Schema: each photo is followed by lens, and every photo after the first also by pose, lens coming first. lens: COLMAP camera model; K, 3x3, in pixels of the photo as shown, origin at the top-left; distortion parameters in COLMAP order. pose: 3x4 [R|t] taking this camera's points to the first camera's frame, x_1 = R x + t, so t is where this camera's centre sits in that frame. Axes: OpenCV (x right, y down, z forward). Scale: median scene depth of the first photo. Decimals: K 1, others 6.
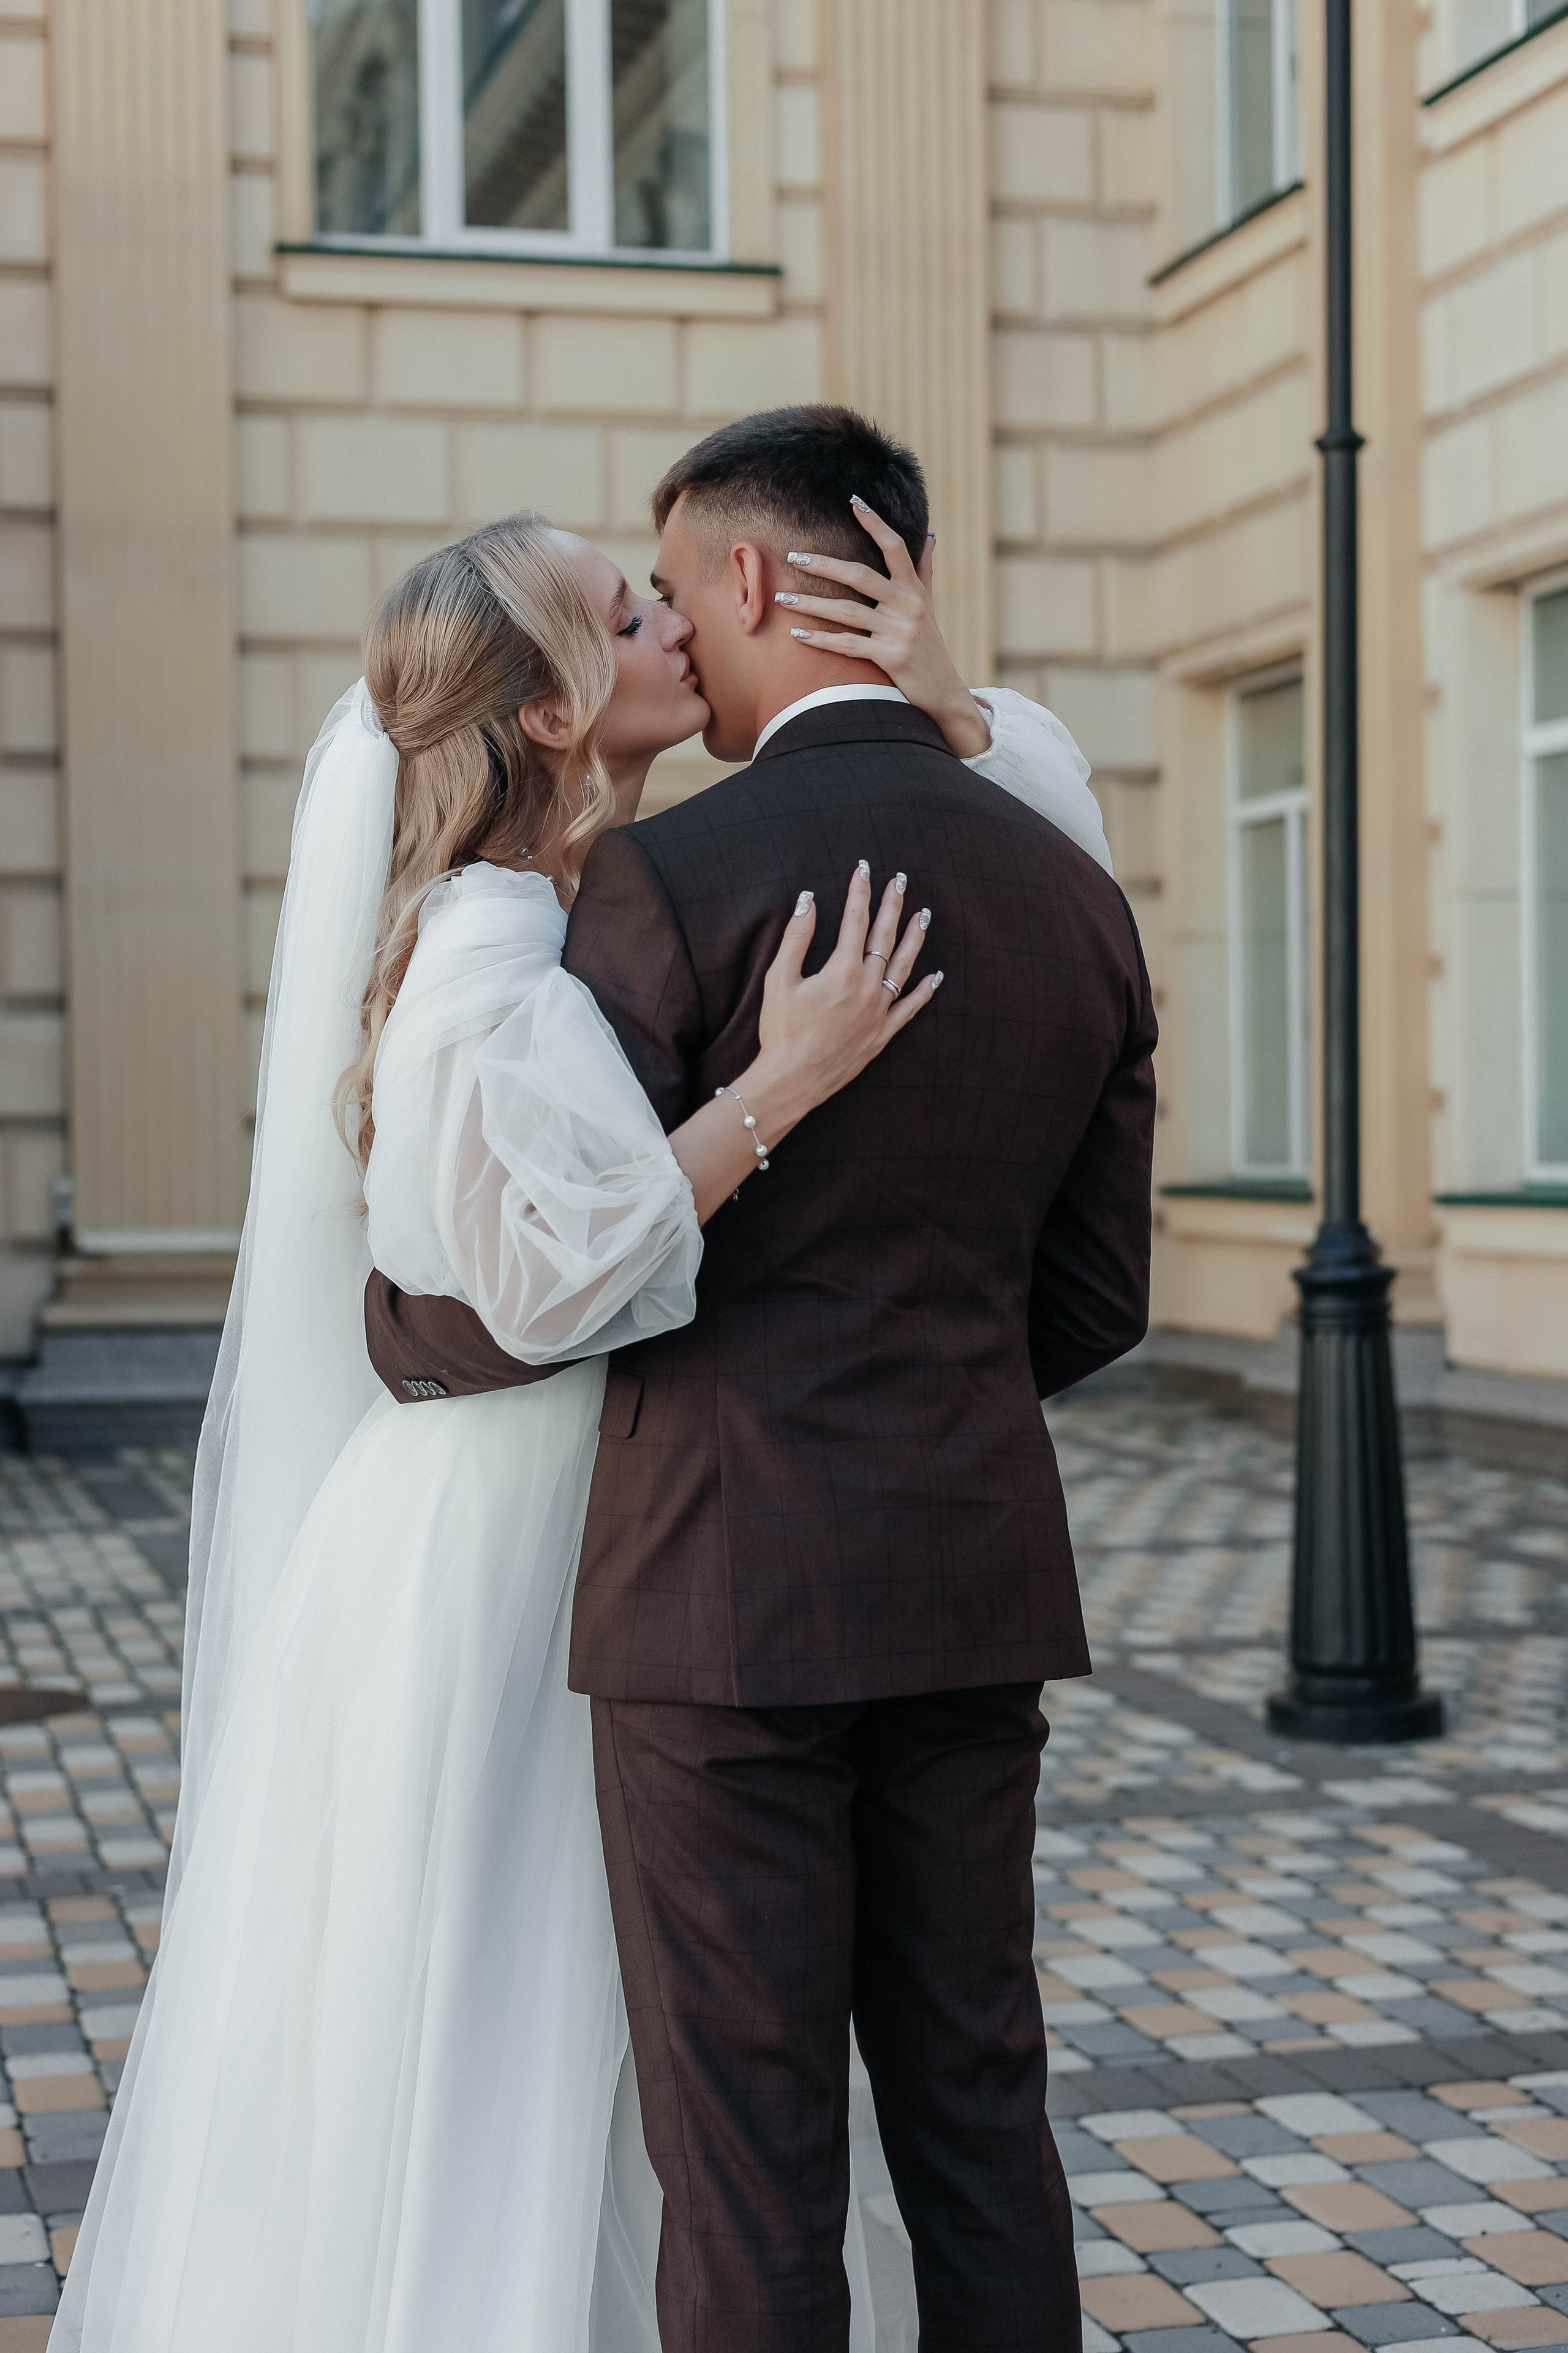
lens RADIAL K [[3506.3, 0, 767.7], [0, 3506.3, 1155.1], [0, 0, 1]] dist [0.041242, 0.000000]
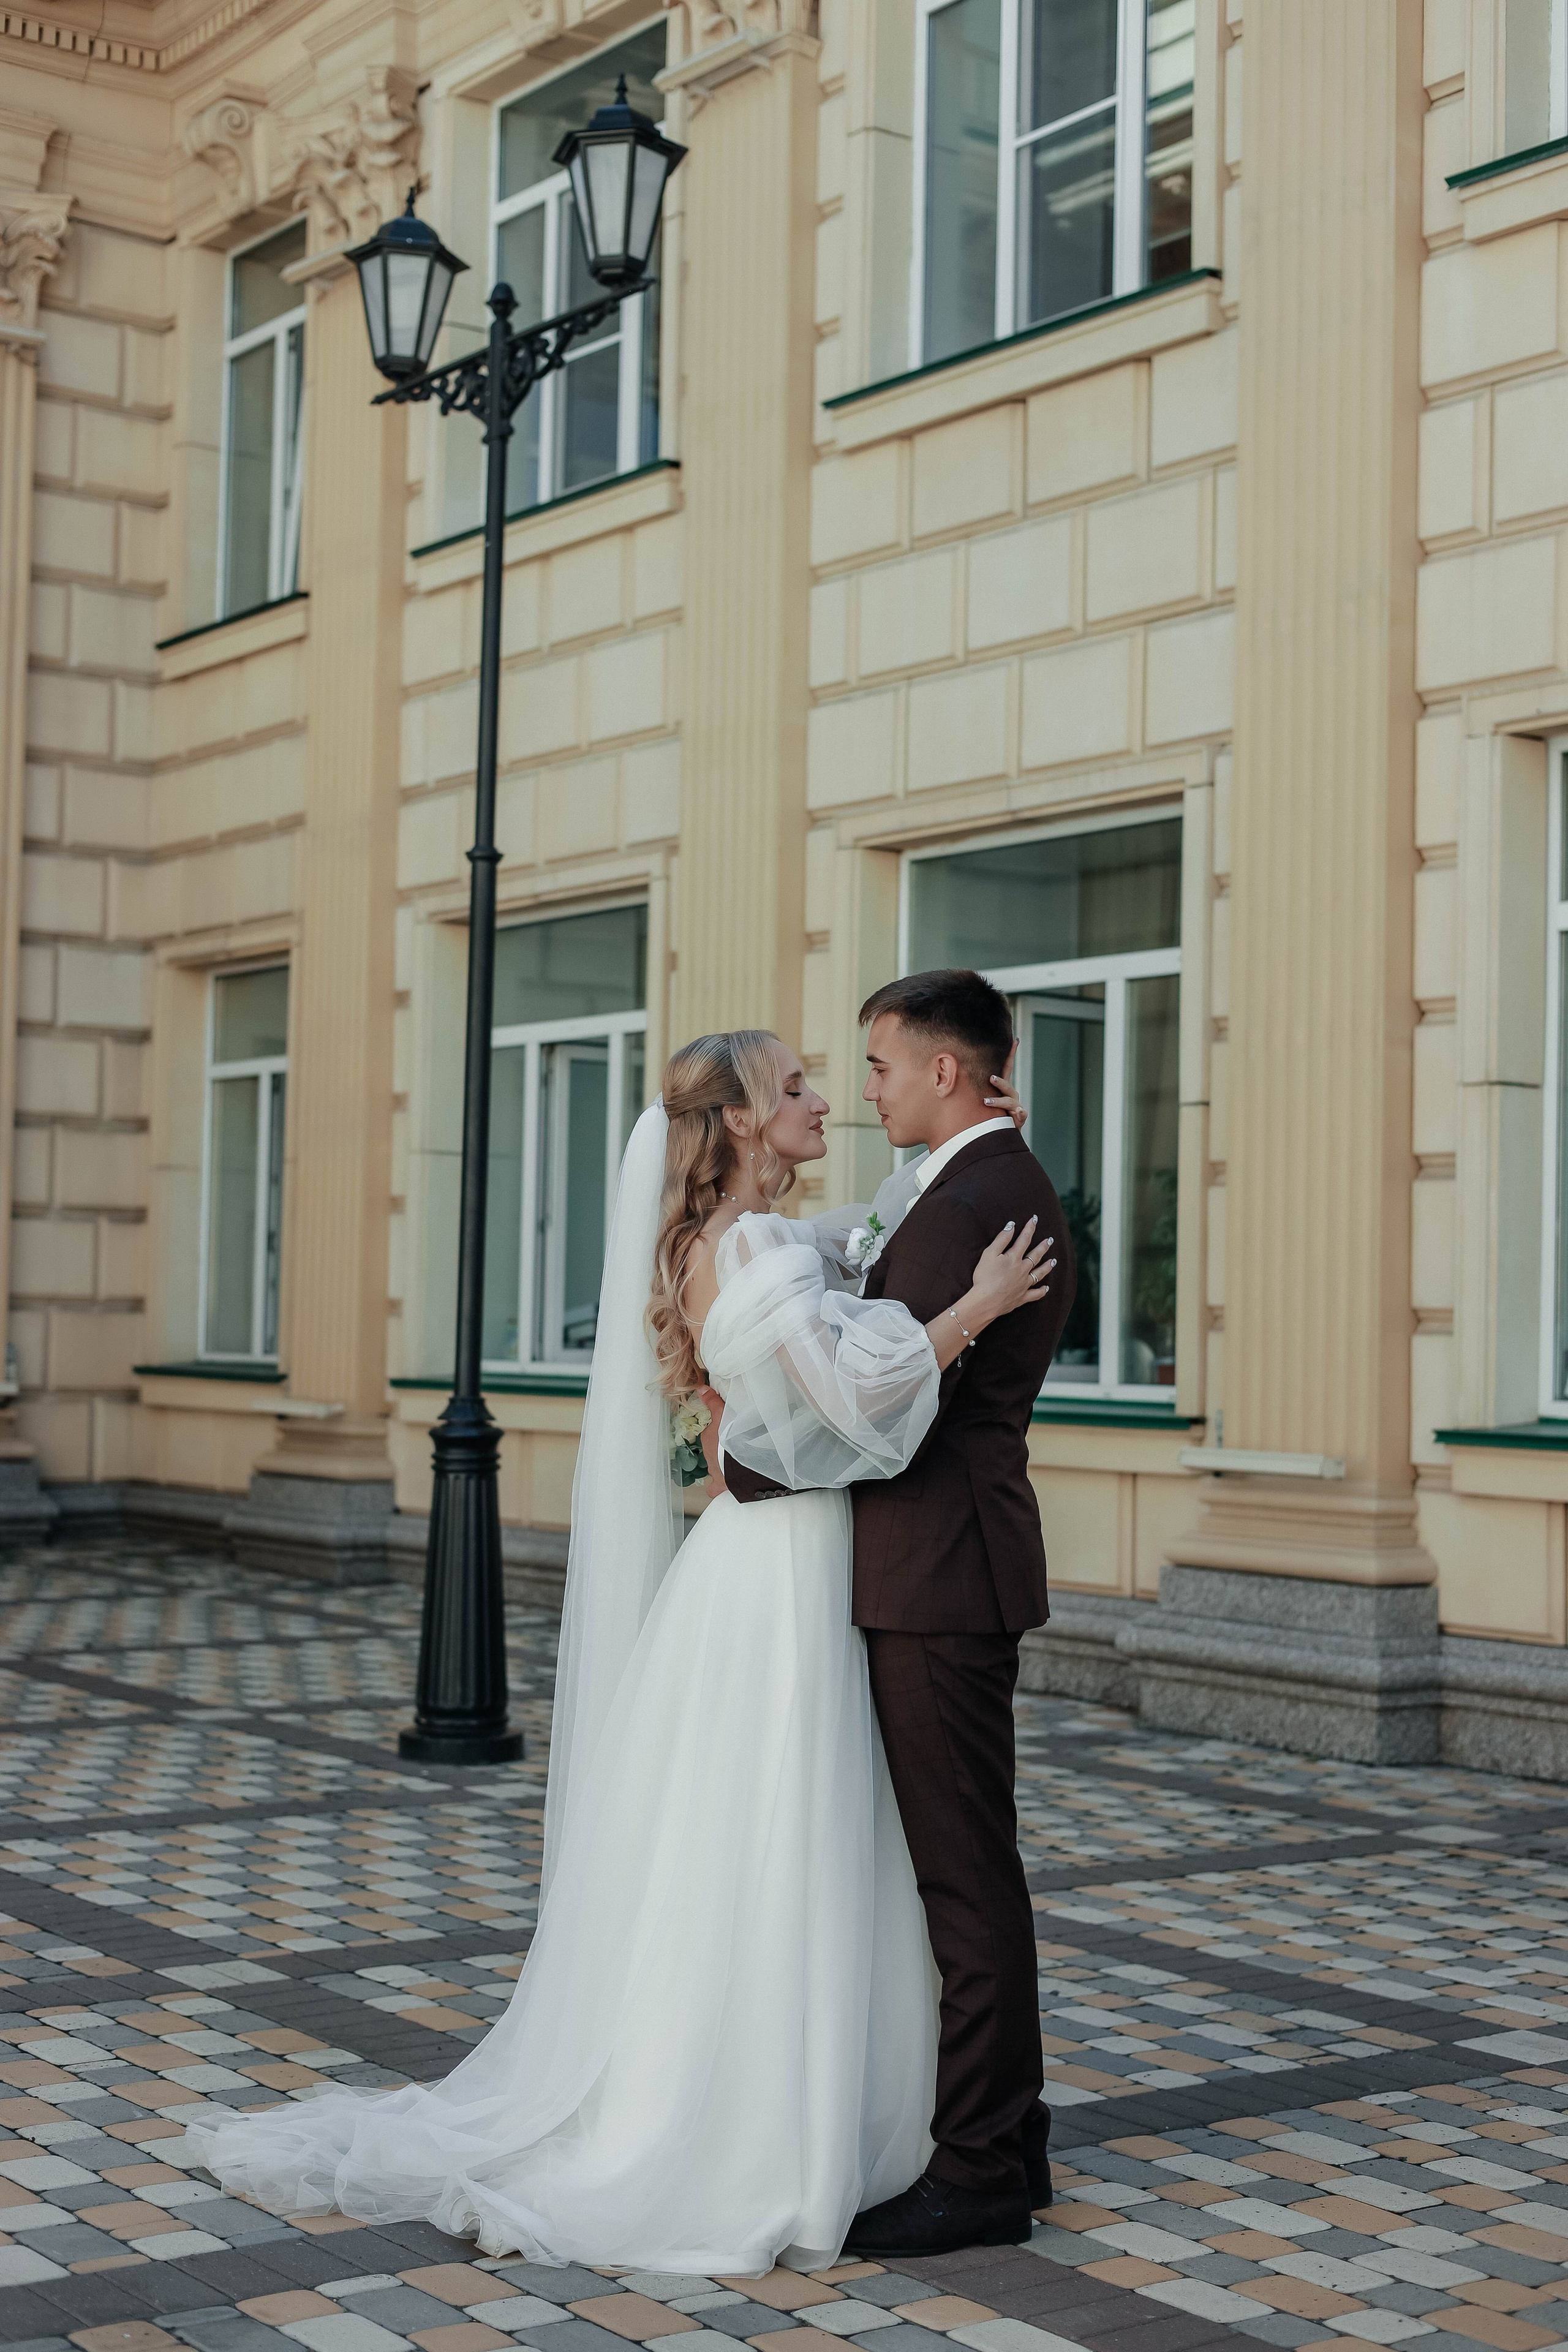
lens RADIAL K [[3352.4, 0, 706.3], [0, 3352.4, 1172.5], [0, 0, 1]] dist [0.003240, 0.000000]
pose [[0.925577, 0.044720, 0.375908, -0.158666], [-0.025921, 0.998154, -0.054922, 0.000316], [-0.377670, 0.041090, 0.925028, -0.181819]]
